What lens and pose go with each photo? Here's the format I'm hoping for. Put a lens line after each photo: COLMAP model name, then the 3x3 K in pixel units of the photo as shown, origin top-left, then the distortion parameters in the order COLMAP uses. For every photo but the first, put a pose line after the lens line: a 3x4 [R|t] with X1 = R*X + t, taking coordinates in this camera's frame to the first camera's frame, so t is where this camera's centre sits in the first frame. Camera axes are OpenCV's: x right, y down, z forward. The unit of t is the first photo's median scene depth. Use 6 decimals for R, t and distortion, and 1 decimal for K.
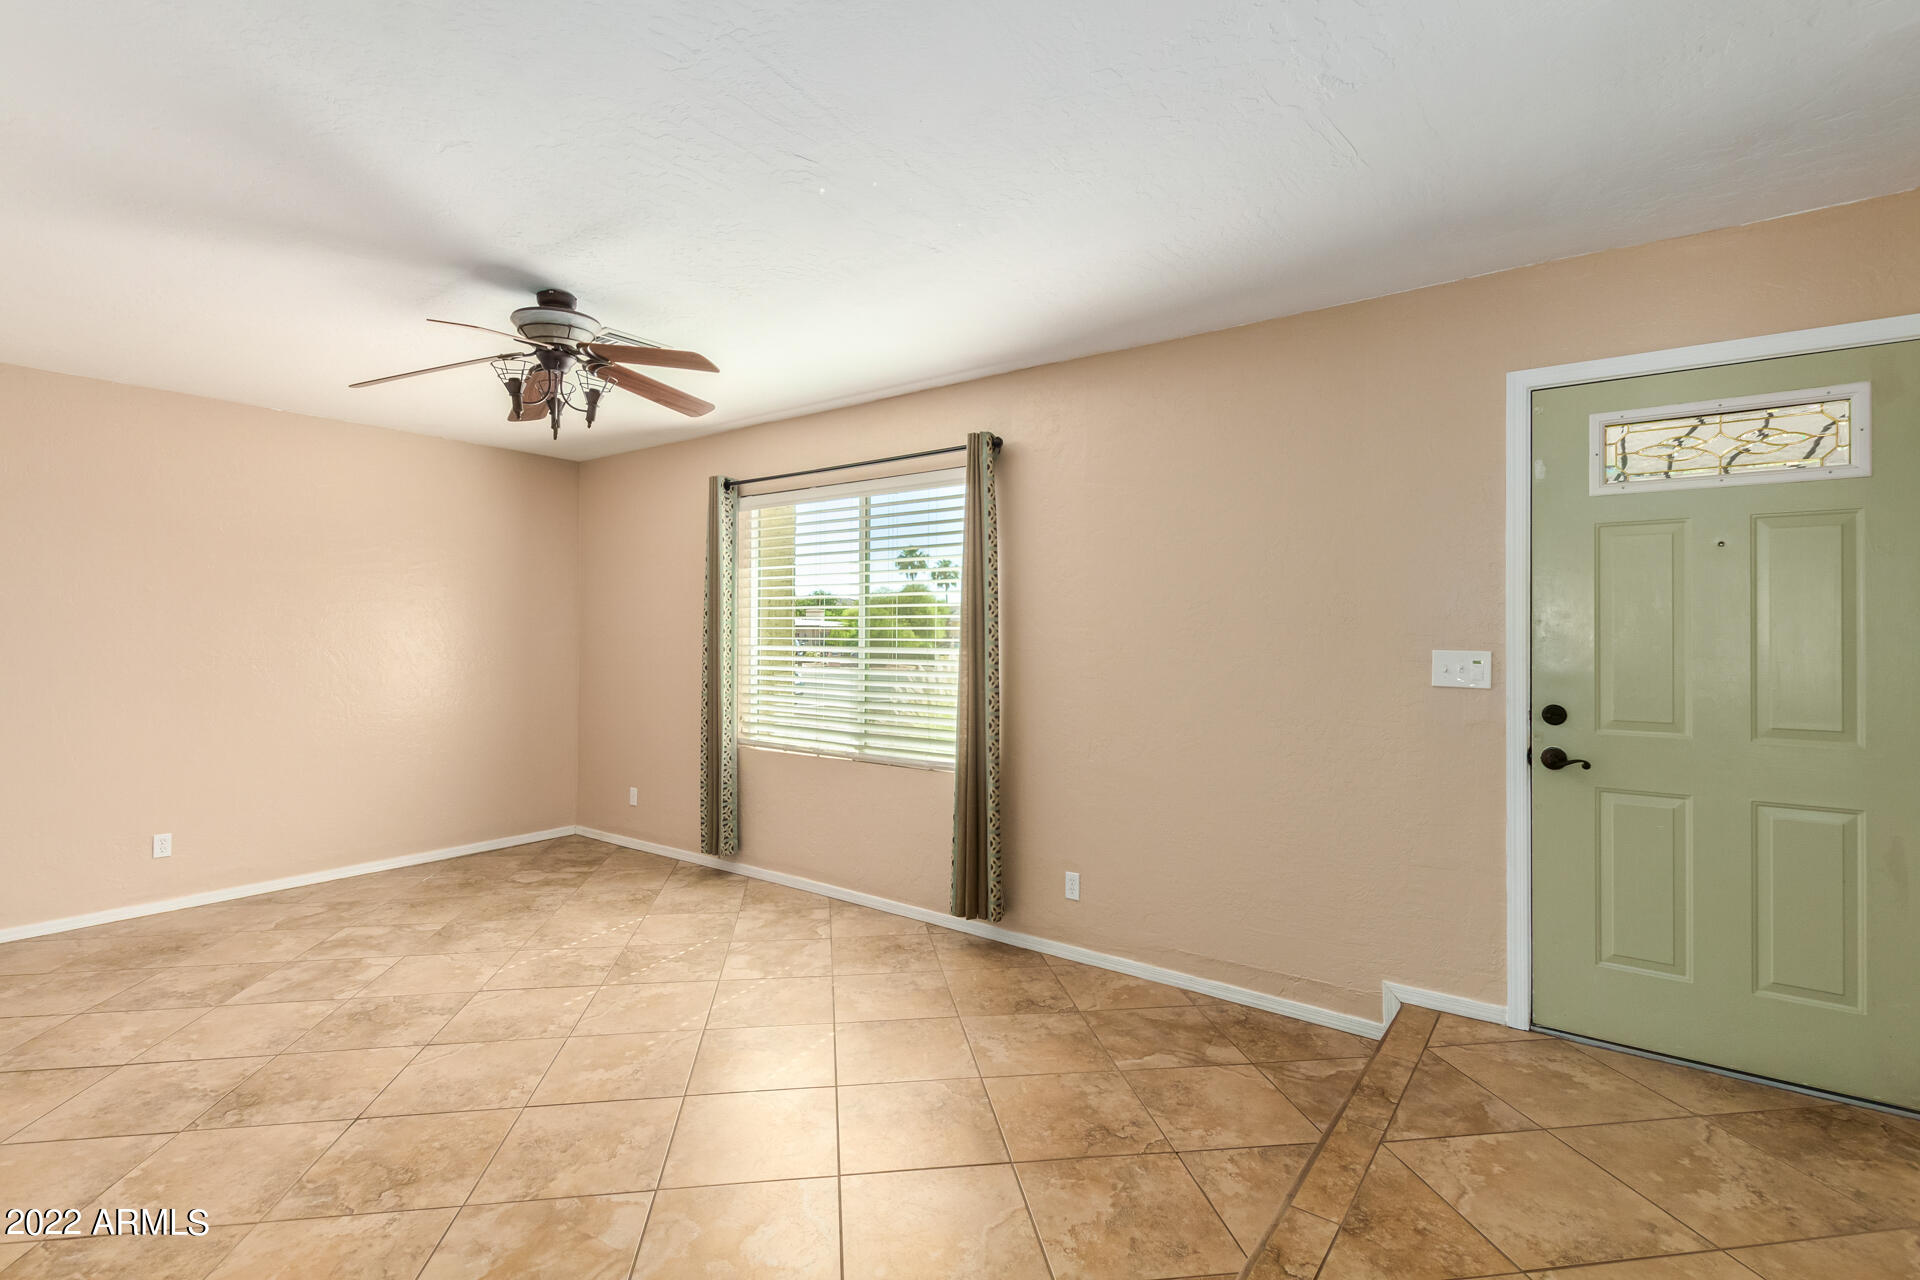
lens RADIAL K [[887.3, 0, 952.3], [0, 887.3, 646.2], [0, 0, 1]] dist [-0.000502, -0.001626]
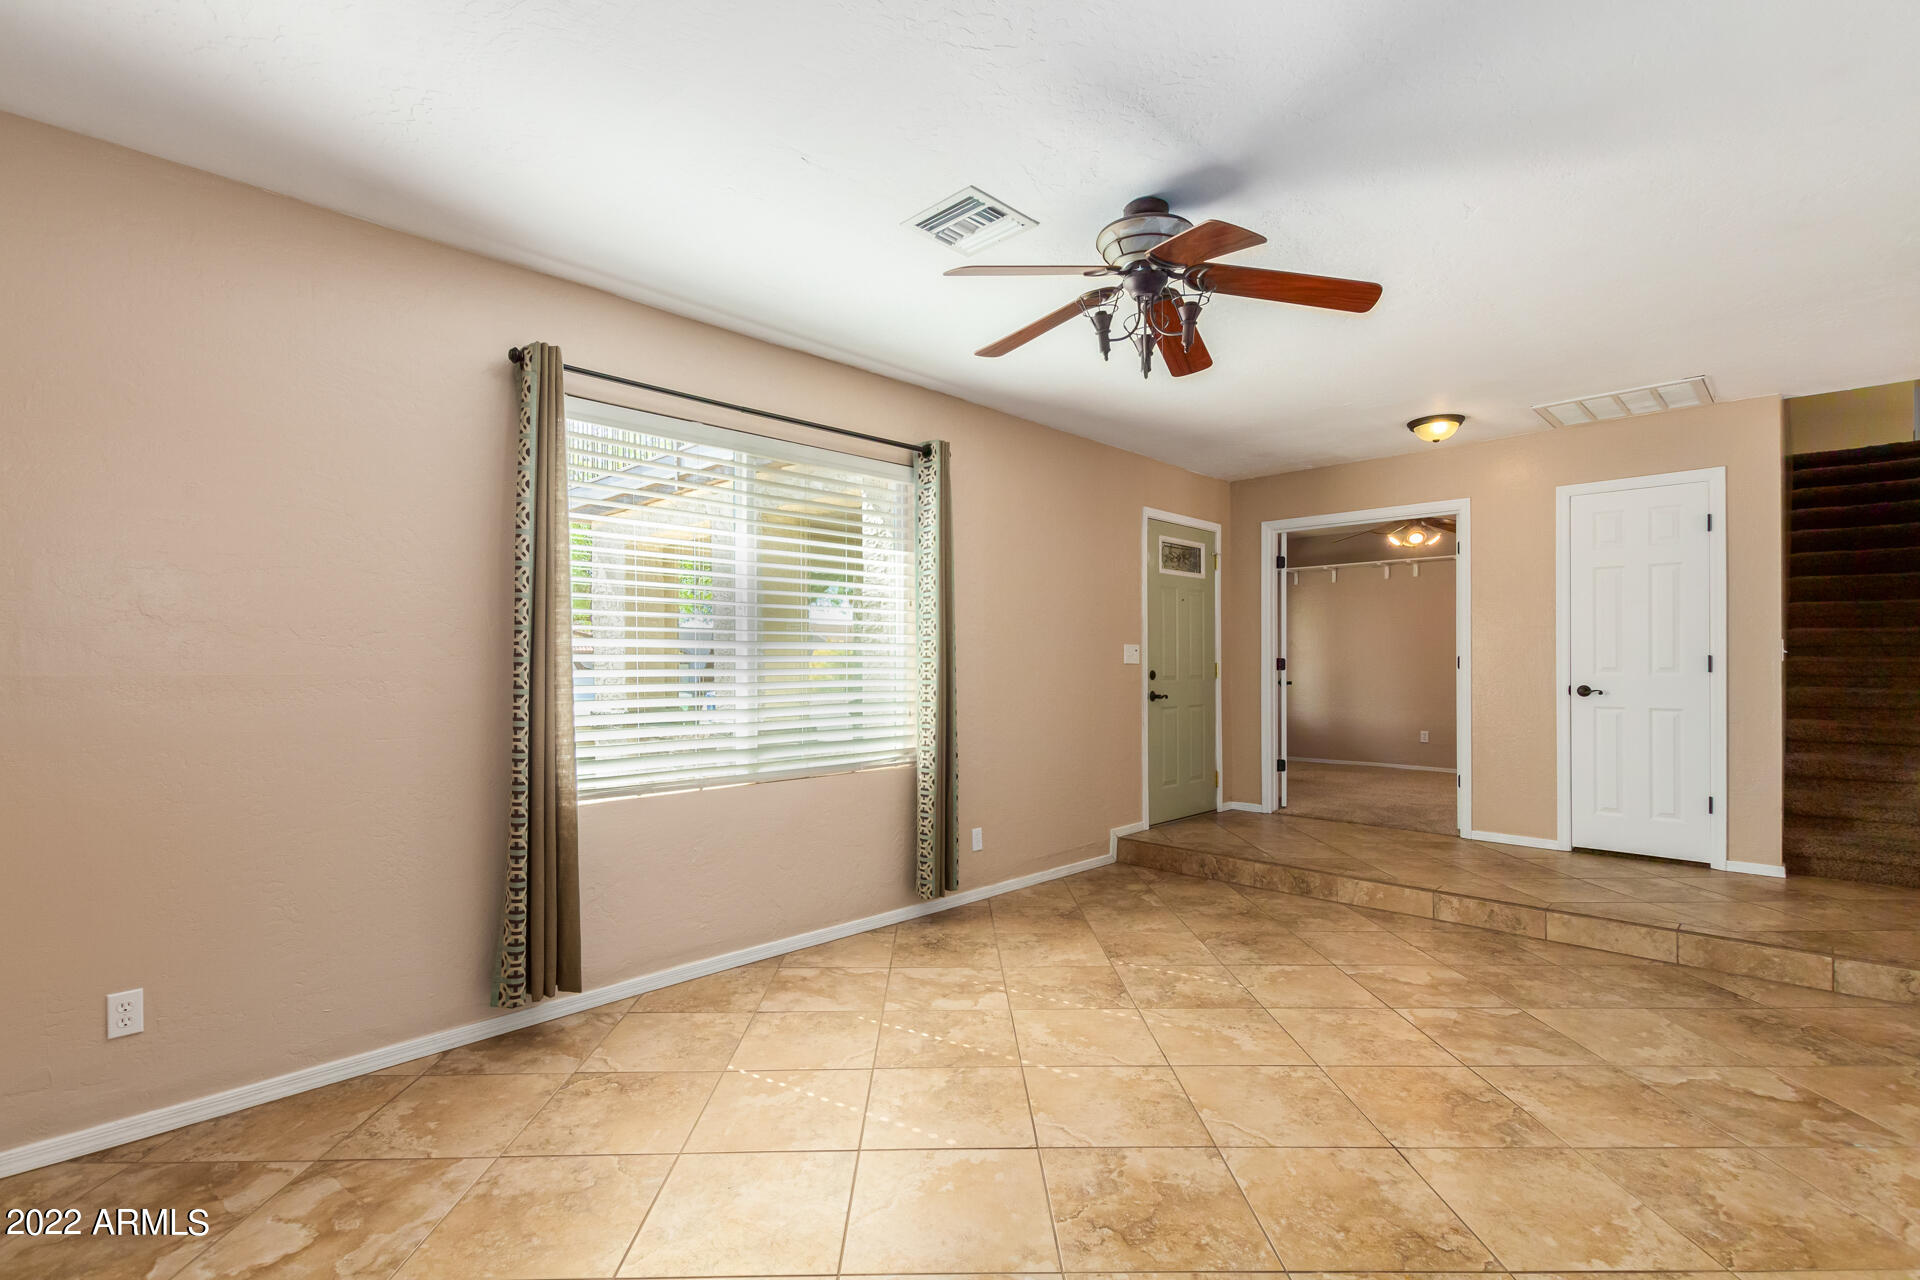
lens RADIAL K [[877.8, 0, 957.9], [0, 877.8, 659.6], [0, 0, 1]] dist [0.004257, -0.000270]
pose [[0.139935, -0.003819, 0.990153, -1.026650], [0.016687, 0.999860, 0.001498, 0.022413], [-0.990020, 0.016313, 0.139979, 0.832766]]
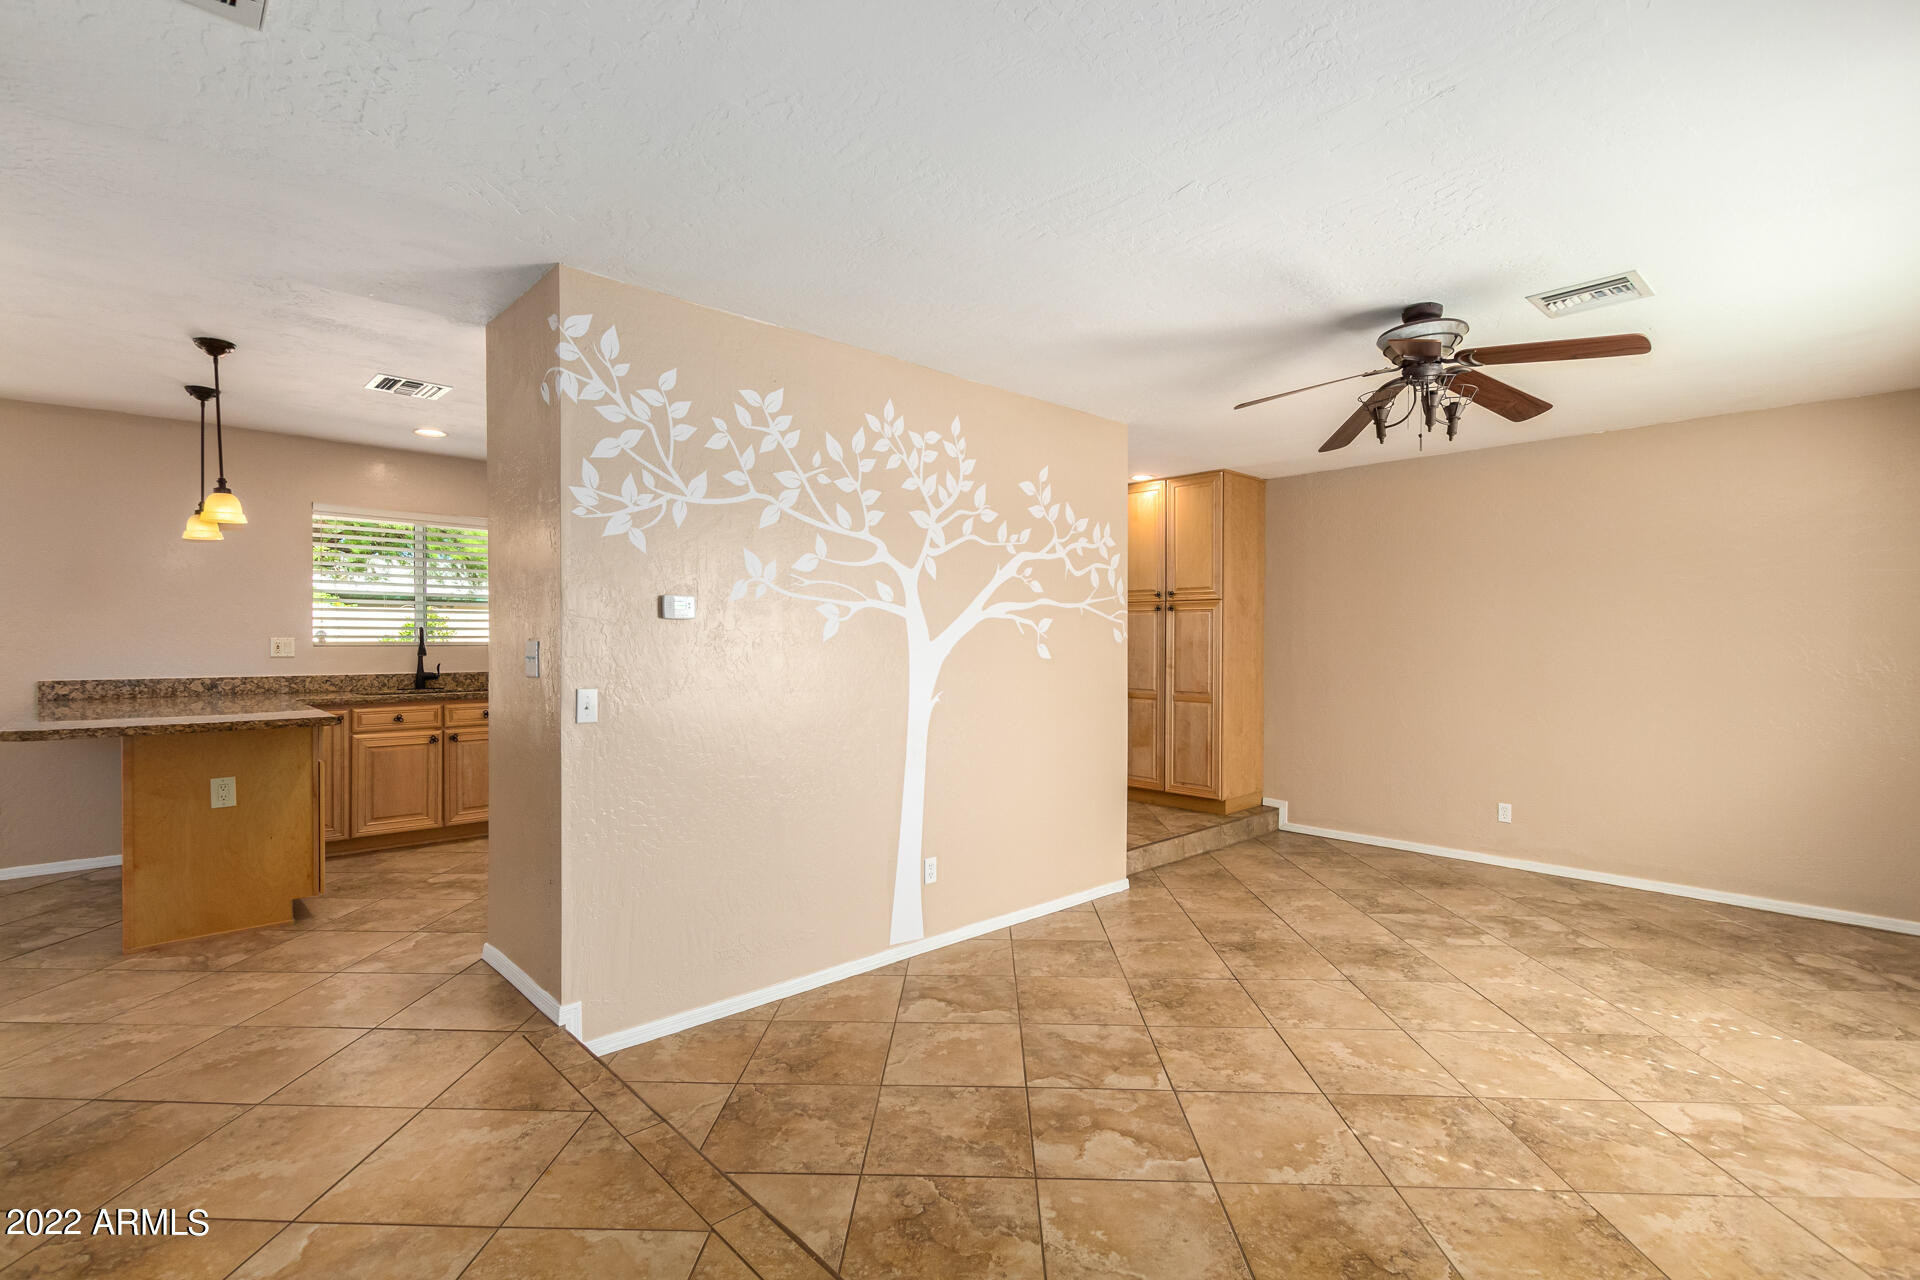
lens RADIAL K [[887.3, 0, 952.3], [0, 887.3, 646.2], [0, 0, 1]] dist [-0.000502, -0.001626]
pose [[-0.183542, 0.002604, -0.983008, 0.522281], [-0.016913, 0.999840, 0.005806, -0.002693], [0.982866, 0.017691, -0.183468, 0.512899]]
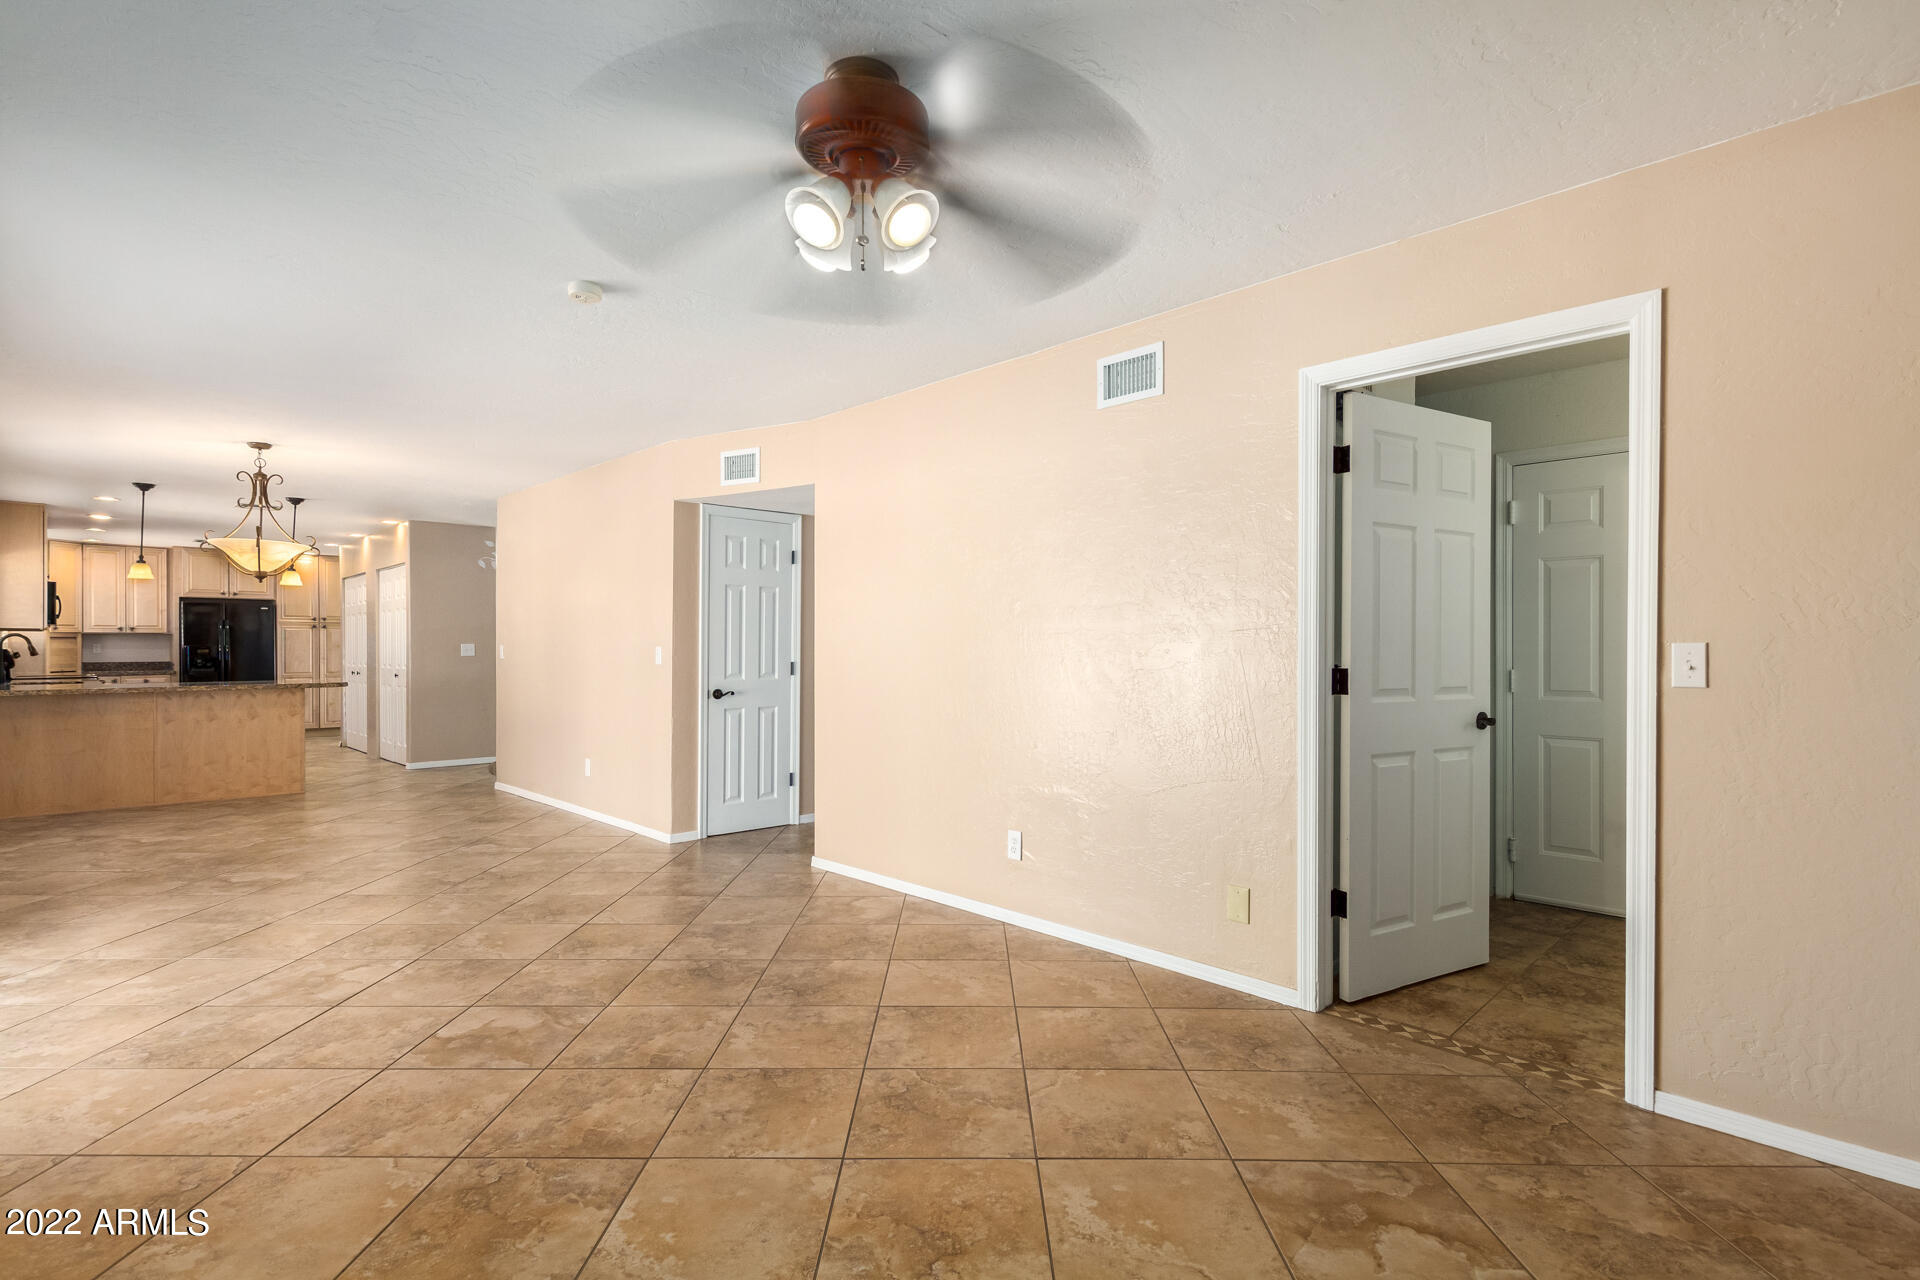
lens RADIAL K [[914.7, 0, 975.1], [0, 914.7, 647.6], [0, 0, 1]] dist [0.002676, -0.005570]
pose [[0.990279, -0.005209, -0.138997, 1.440573], [0.003479, 0.999913, -0.012692, 0.046662], [0.139051, 0.012085, 0.990212, -2.129264]]
